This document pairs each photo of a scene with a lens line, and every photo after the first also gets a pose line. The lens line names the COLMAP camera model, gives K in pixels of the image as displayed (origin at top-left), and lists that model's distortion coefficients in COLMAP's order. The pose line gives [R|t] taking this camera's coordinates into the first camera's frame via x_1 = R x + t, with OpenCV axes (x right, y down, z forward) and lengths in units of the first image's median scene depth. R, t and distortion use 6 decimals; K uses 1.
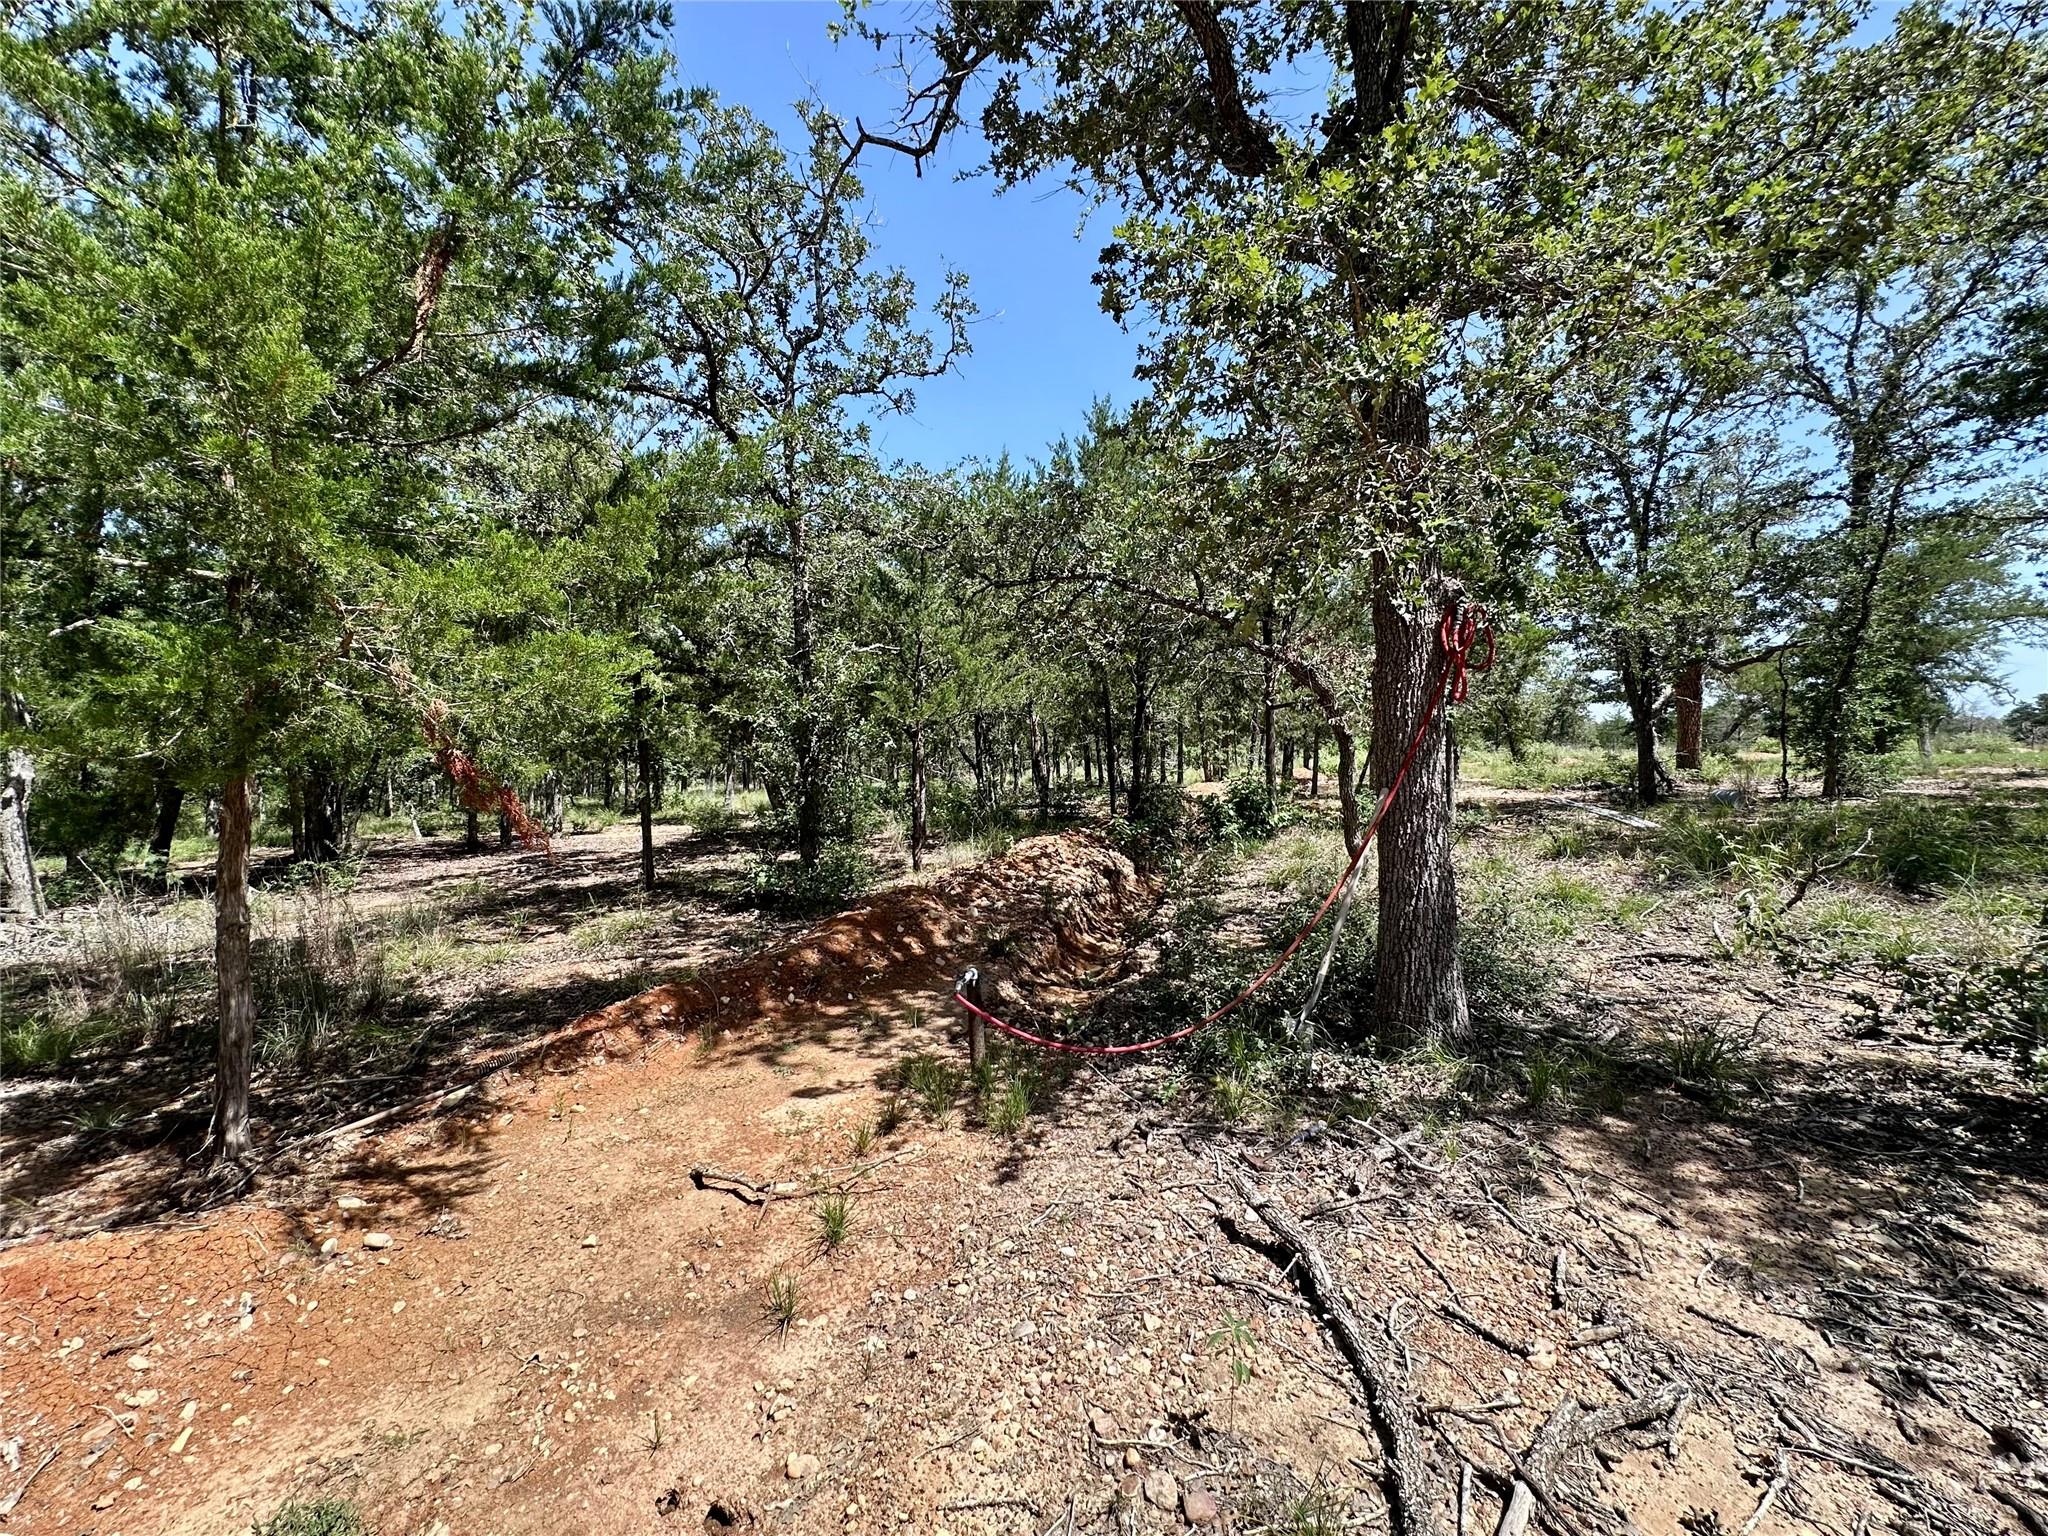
lens RADIAL K [[825.2, 0, 1021.4], [0, 825.2, 759.4], [0, 0, 1]] dist [0.001117, -0.000005]
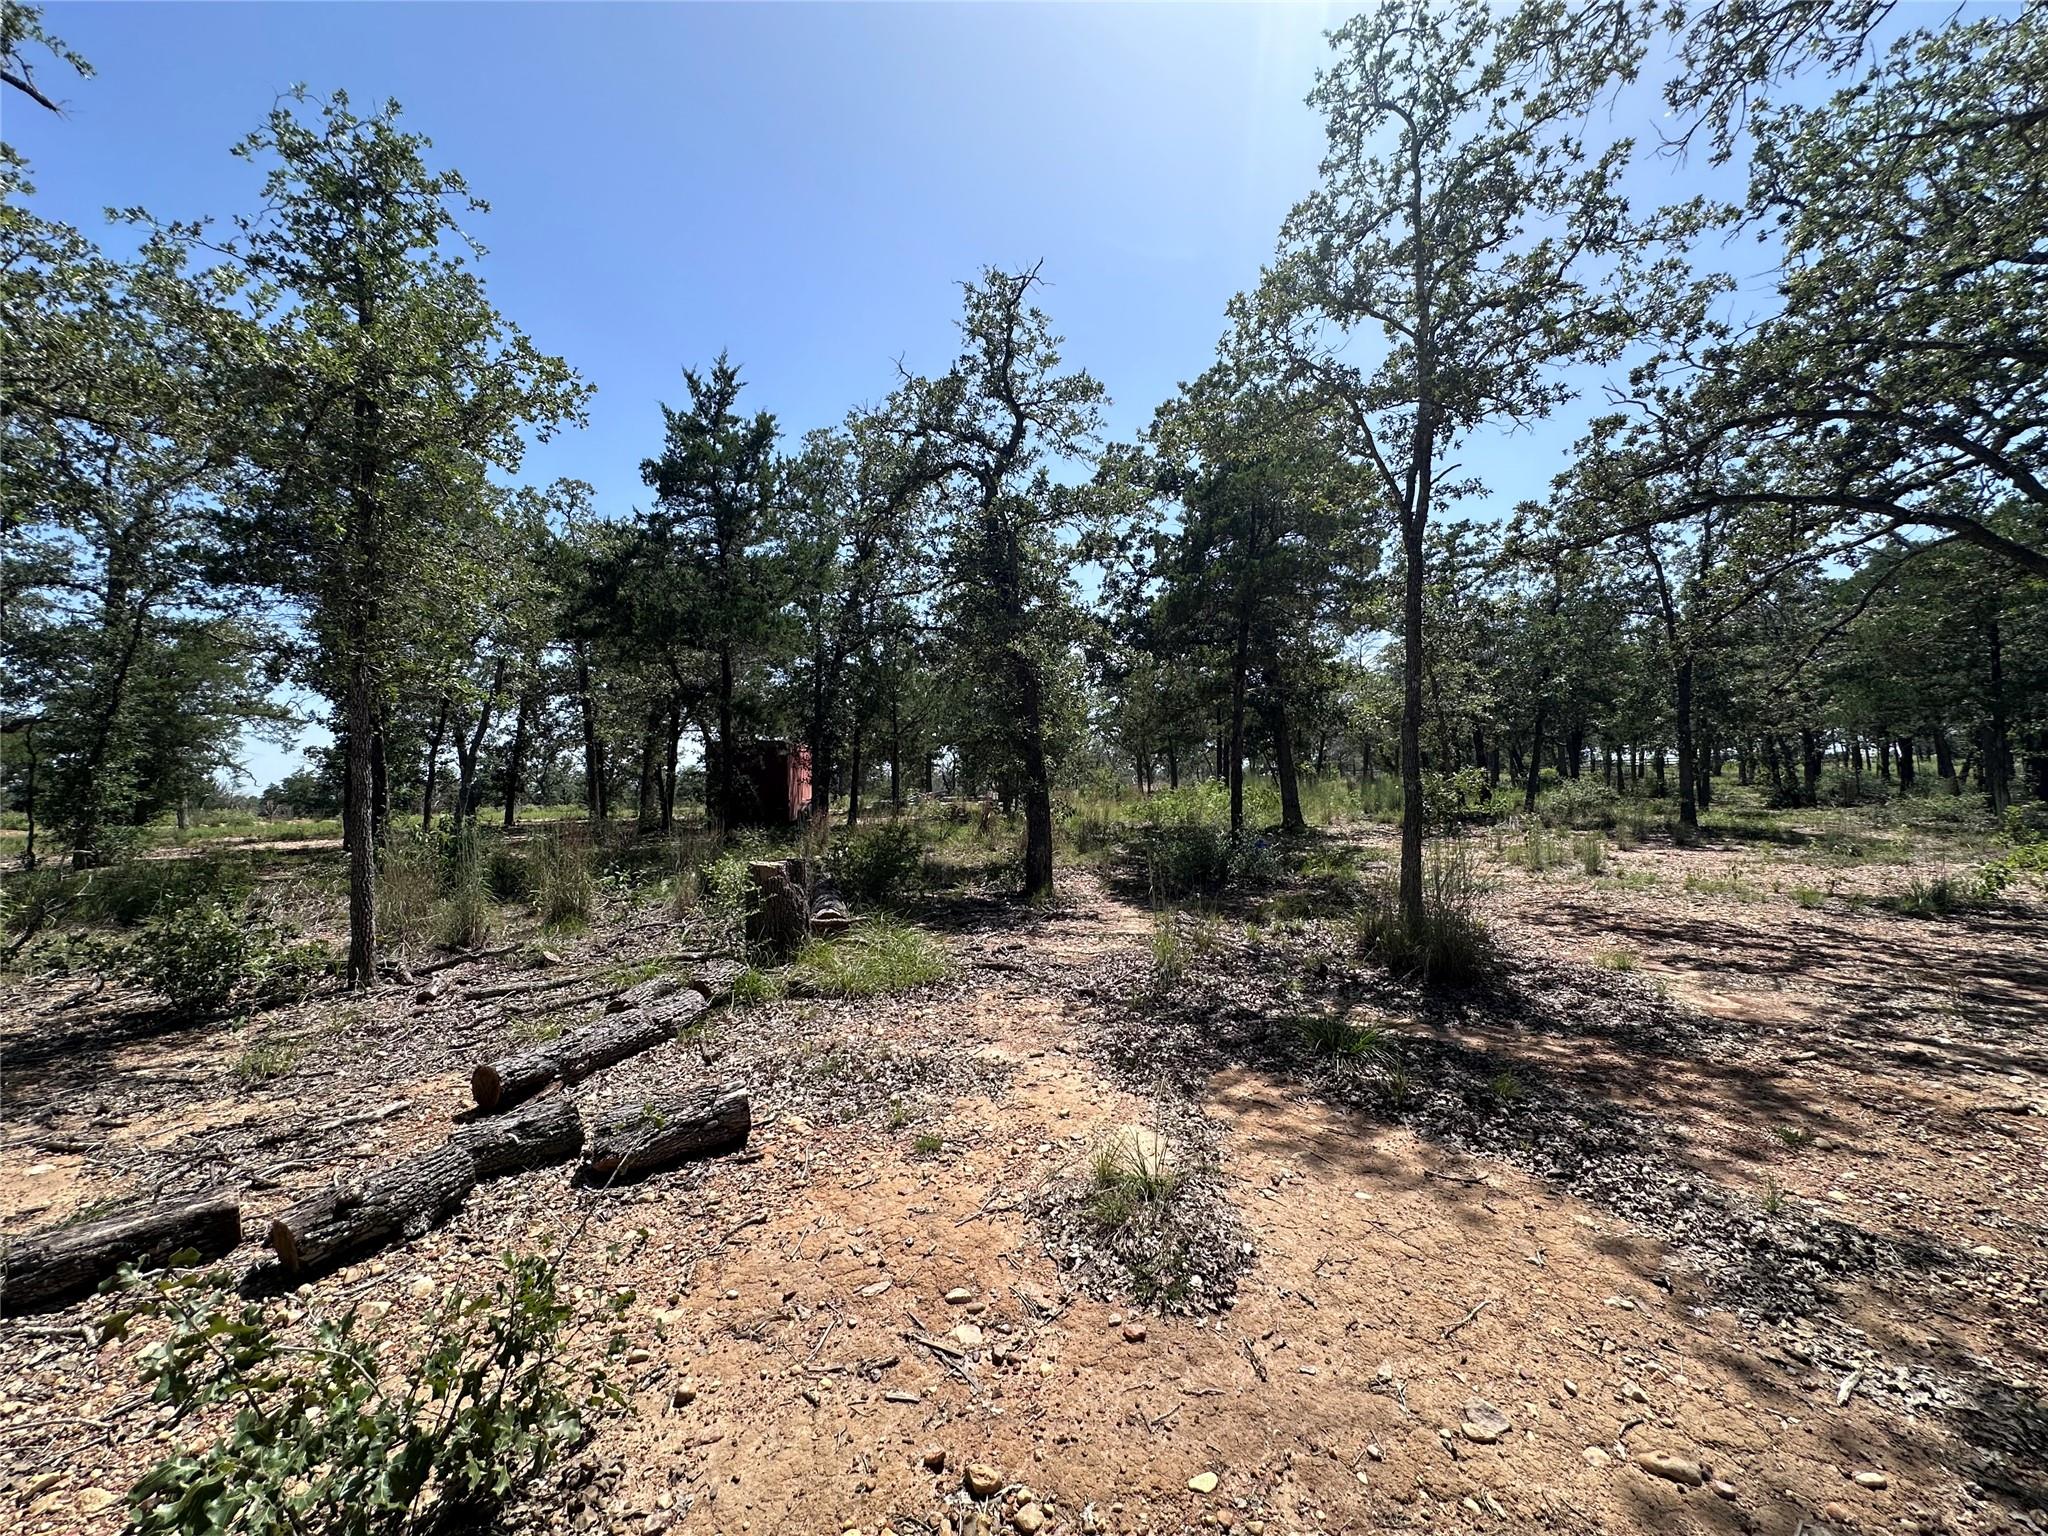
lens RADIAL K [[825.2, 0, 1021.6], [0, 825.2, 767.1], [0, 0, 1]] dist [0.001117, -0.000005]
pose [[-0.042473, 0.057141, 0.997462, -0.116951], [0.026127, 0.998085, -0.056065, 0.007358], [-0.998756, 0.023679, -0.043884, -0.142344]]
